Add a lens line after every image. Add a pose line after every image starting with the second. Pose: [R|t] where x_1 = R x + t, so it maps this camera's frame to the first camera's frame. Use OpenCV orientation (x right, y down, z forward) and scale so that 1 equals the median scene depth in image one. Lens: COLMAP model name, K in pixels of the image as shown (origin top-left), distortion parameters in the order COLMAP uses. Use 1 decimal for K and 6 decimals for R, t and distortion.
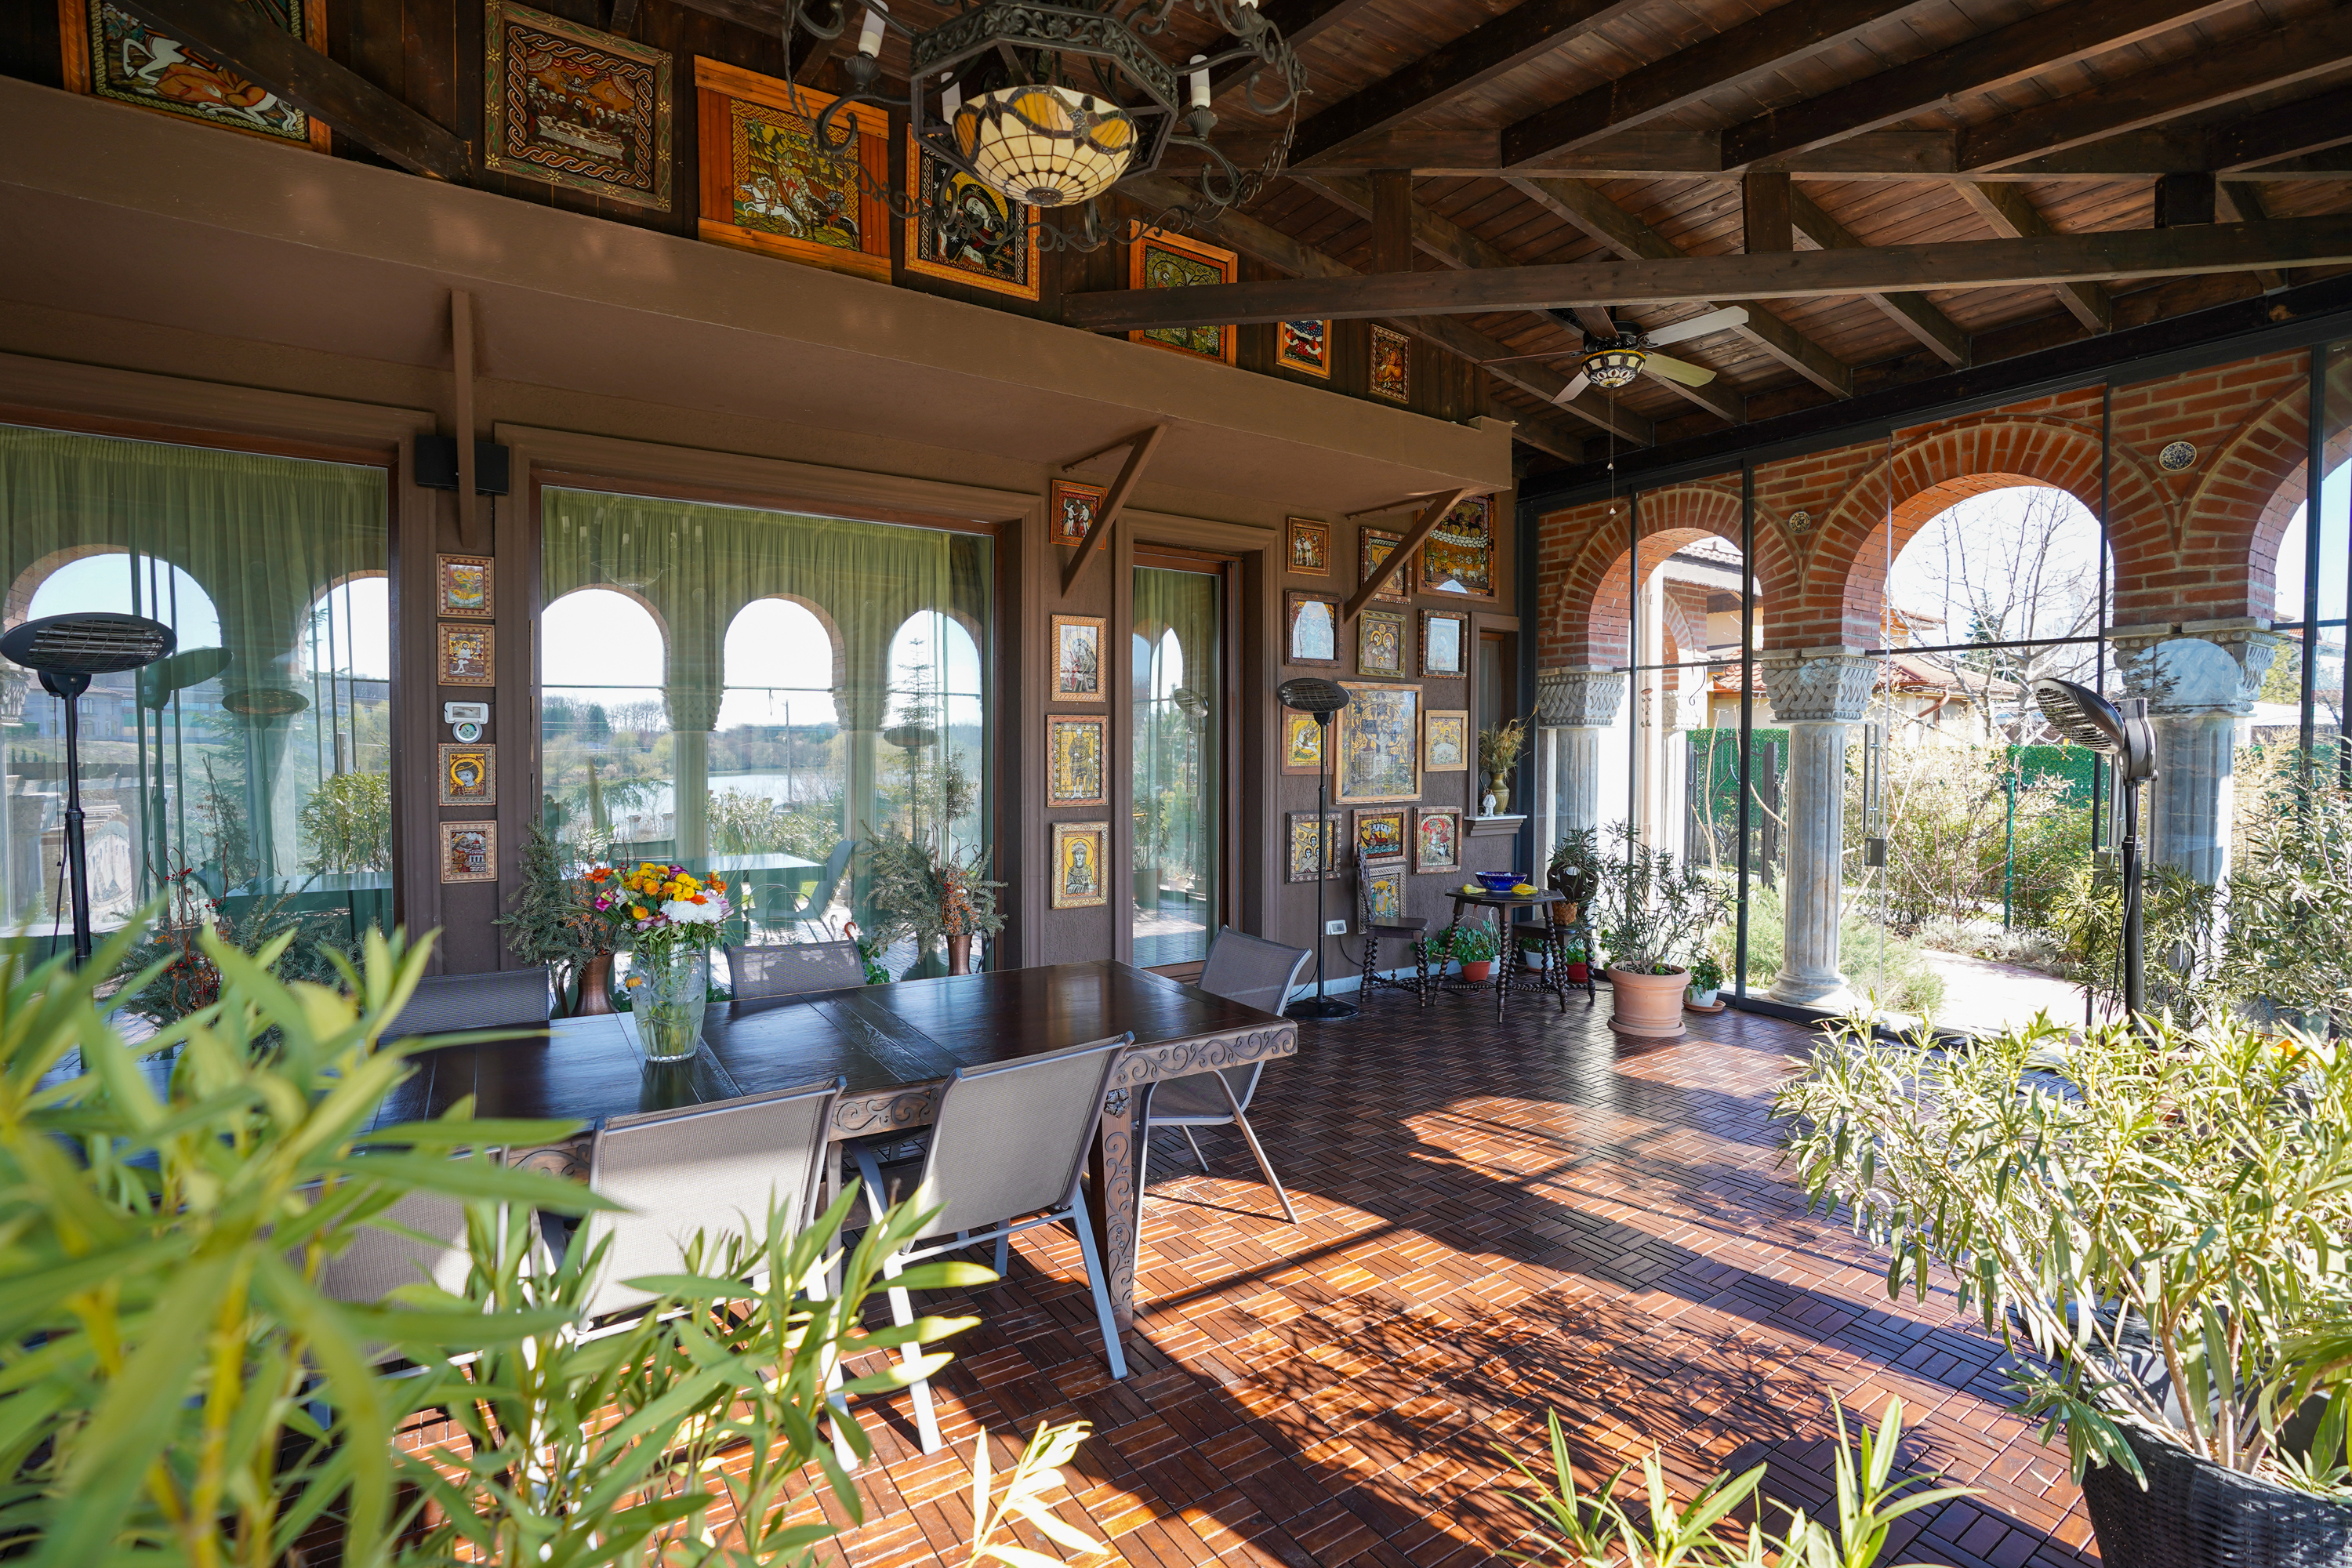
lens RADIAL K [[1083.3, 0, 1174.1], [0, 1083.3, 782.0], [0, 0, 1]] dist [-0.070785, 0.027404]
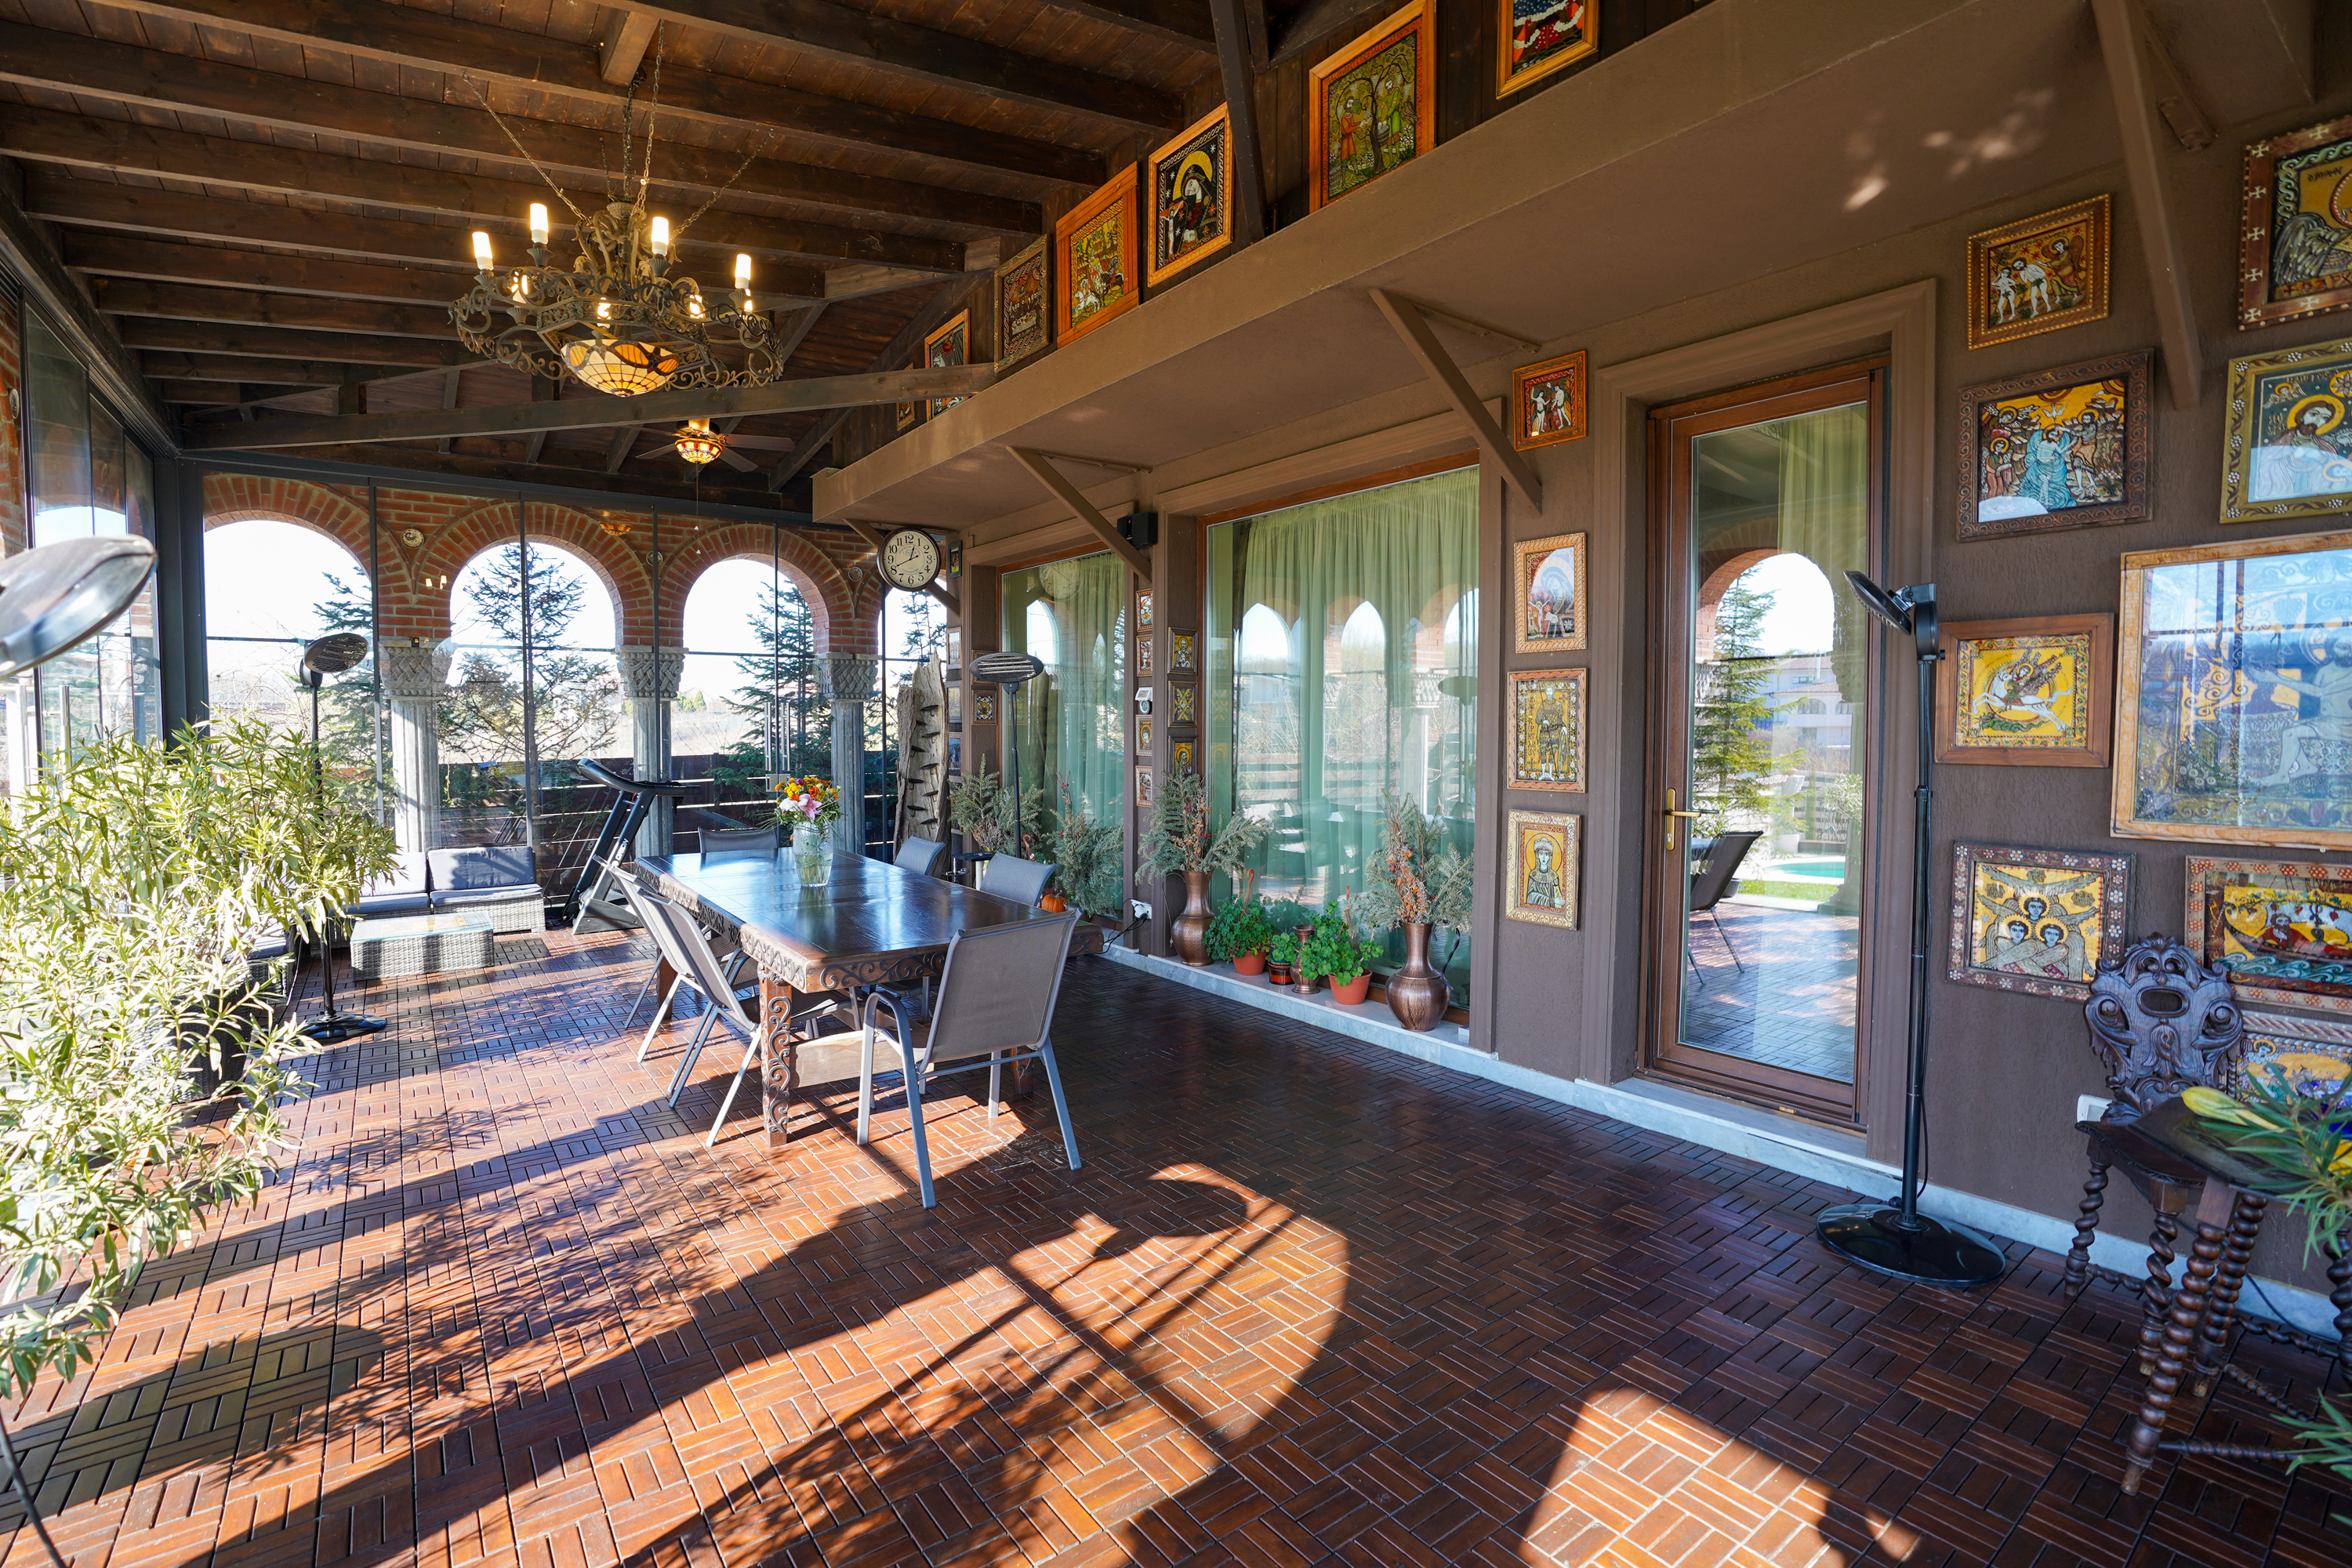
lens RADIAL K [[1083.3, 0, 1174.1], [0, 1083.3, 782.0], [0, 0, 1]] dist [-0.070785, 0.027404]
pose [[0.050462, 0.047120, -0.997614, 0.714131], [-0.034384, 0.998376, 0.045416, -0.009814], [0.998134, 0.032011, 0.052001, 0.779847]]
